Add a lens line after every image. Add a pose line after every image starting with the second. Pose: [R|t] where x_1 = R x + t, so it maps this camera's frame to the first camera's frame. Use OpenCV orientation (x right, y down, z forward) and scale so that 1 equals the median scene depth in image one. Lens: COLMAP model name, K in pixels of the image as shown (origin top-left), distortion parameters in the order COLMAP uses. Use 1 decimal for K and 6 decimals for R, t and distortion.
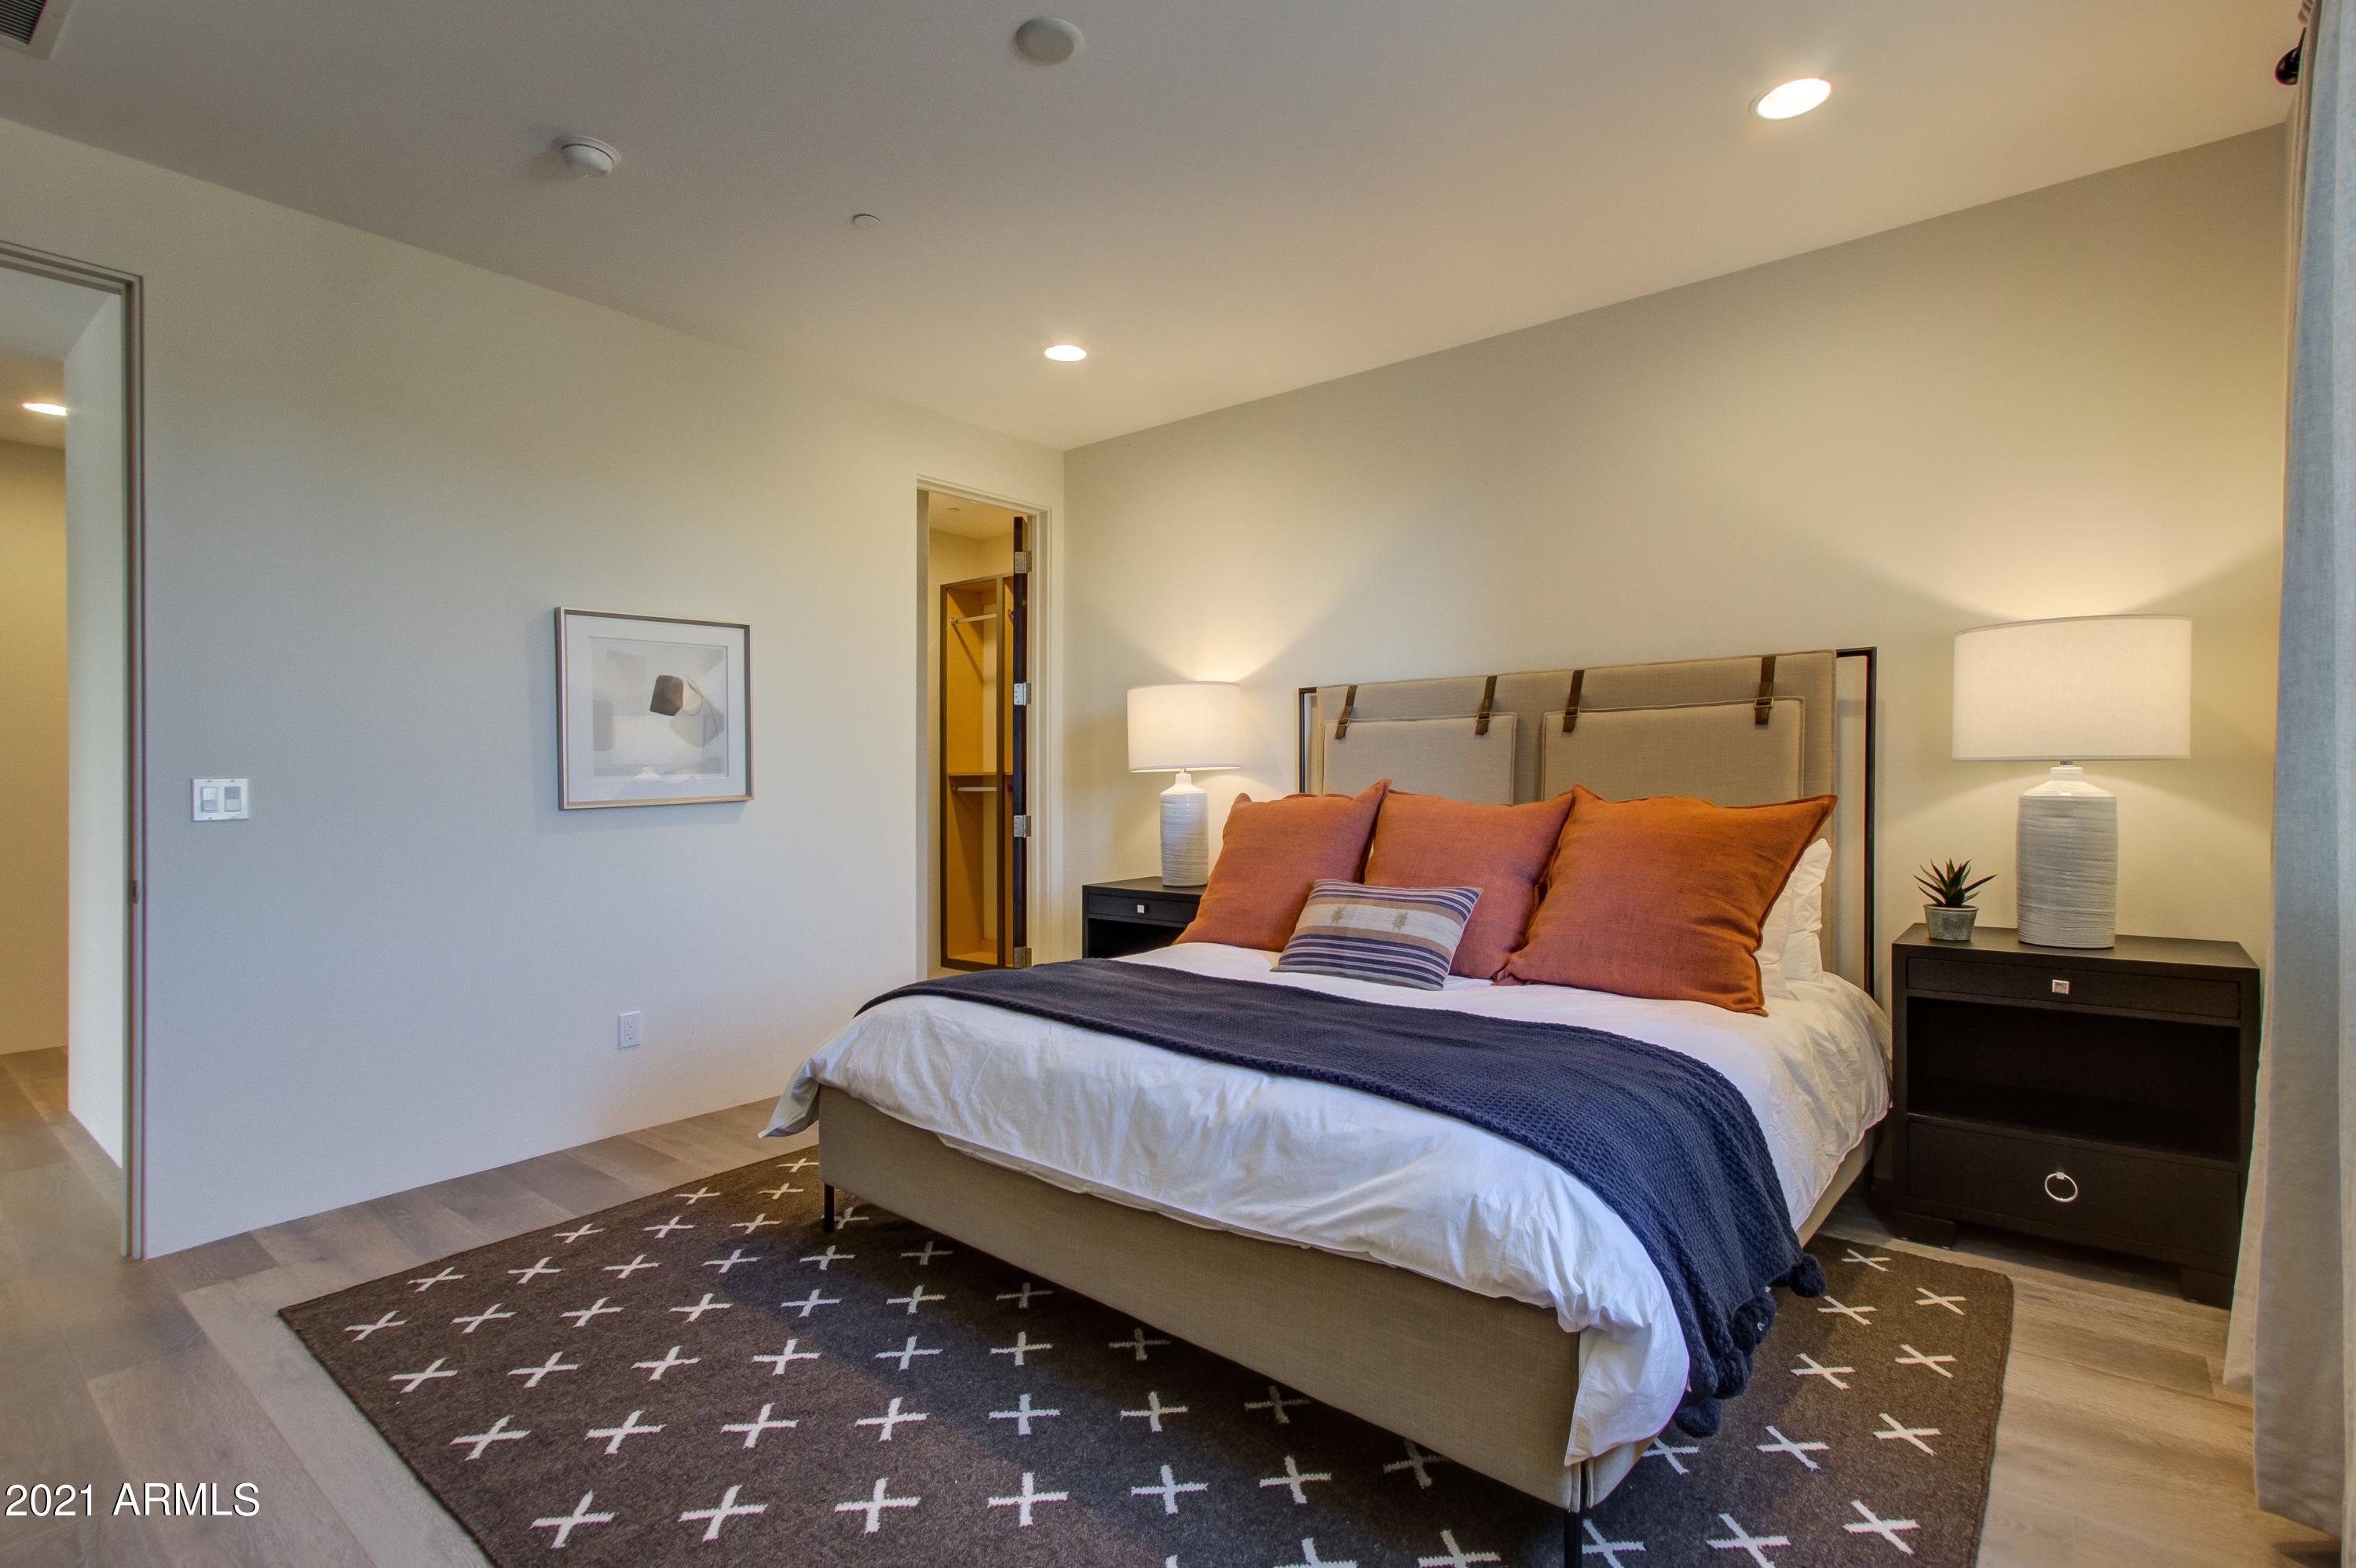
lens RADIAL K [[1083.1, 0, 1164.8], [0, 1083.1, 759.8], [0, 0, 1]] dist [-0.001544, 0.000364]
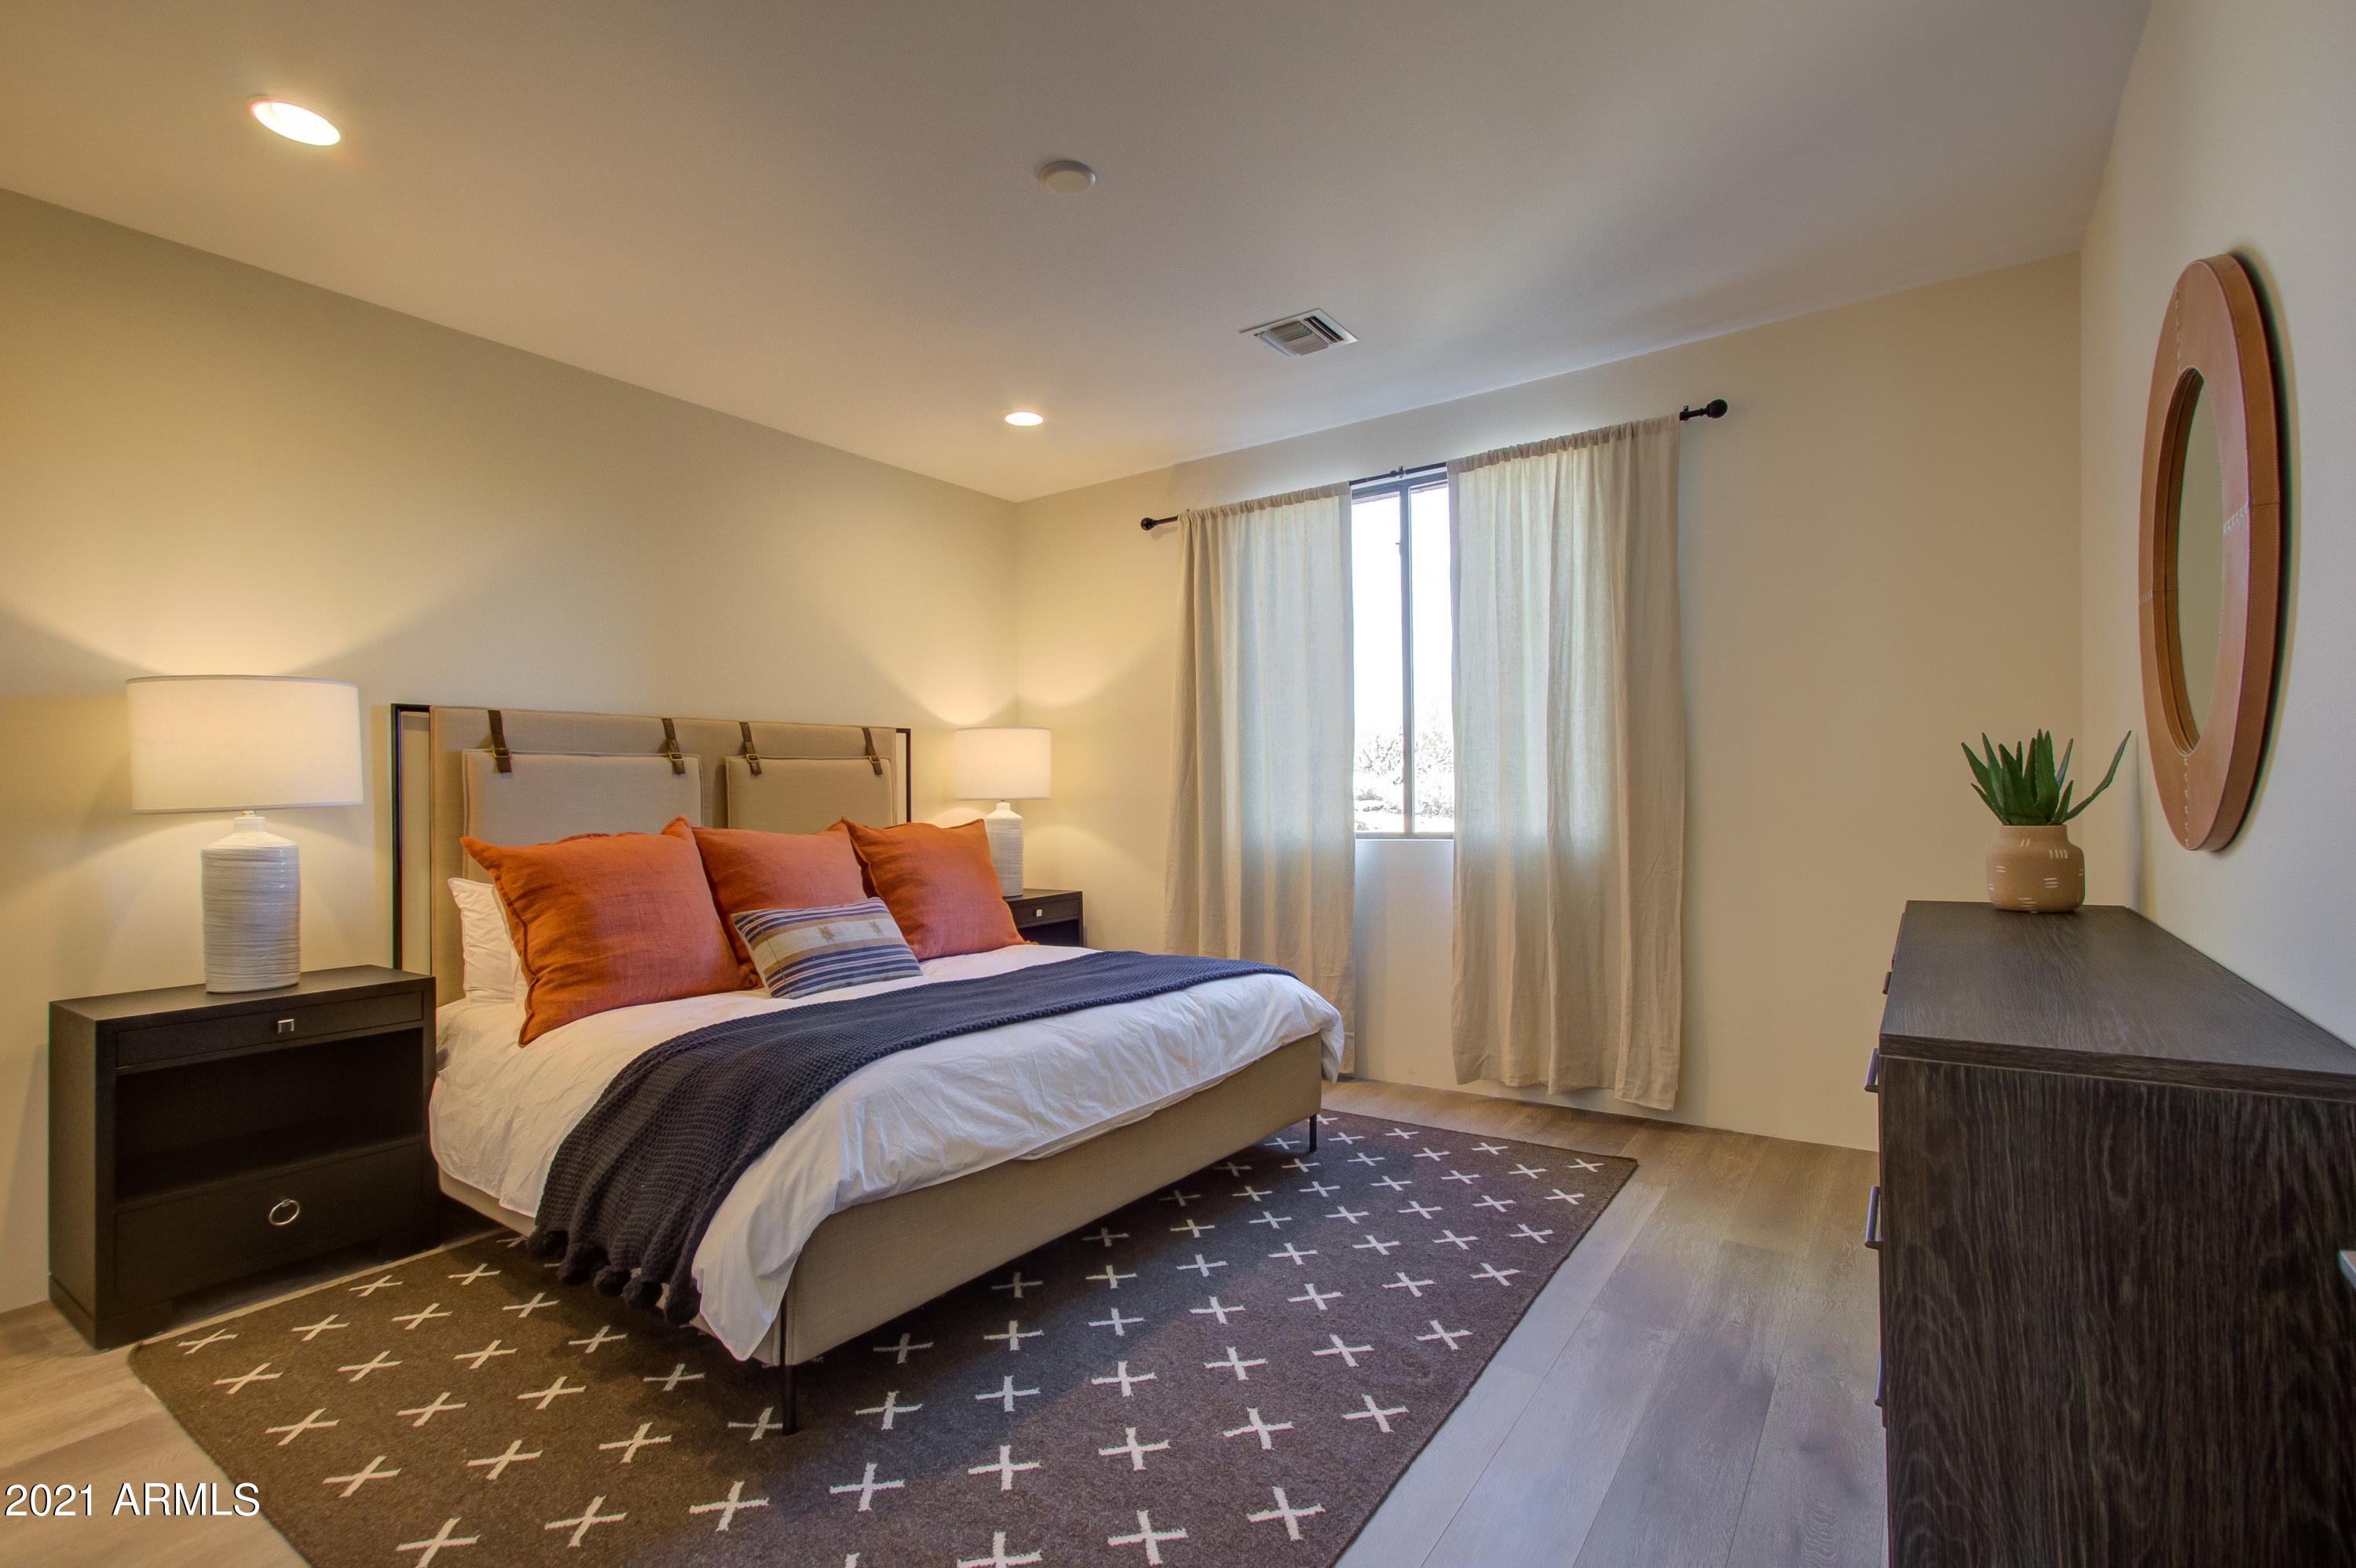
lens RADIAL K [[1083.1, 0, 1164.8], [0, 1083.1, 807.6], [0, 0, 1]] dist [-0.001544, 0.000364]
pose [[-0.051495, 0.001920, 0.998671, -1.194862], [0.006787, 0.999976, -0.001573, 0.021678], [-0.998650, 0.006697, -0.051507, 0.891295]]
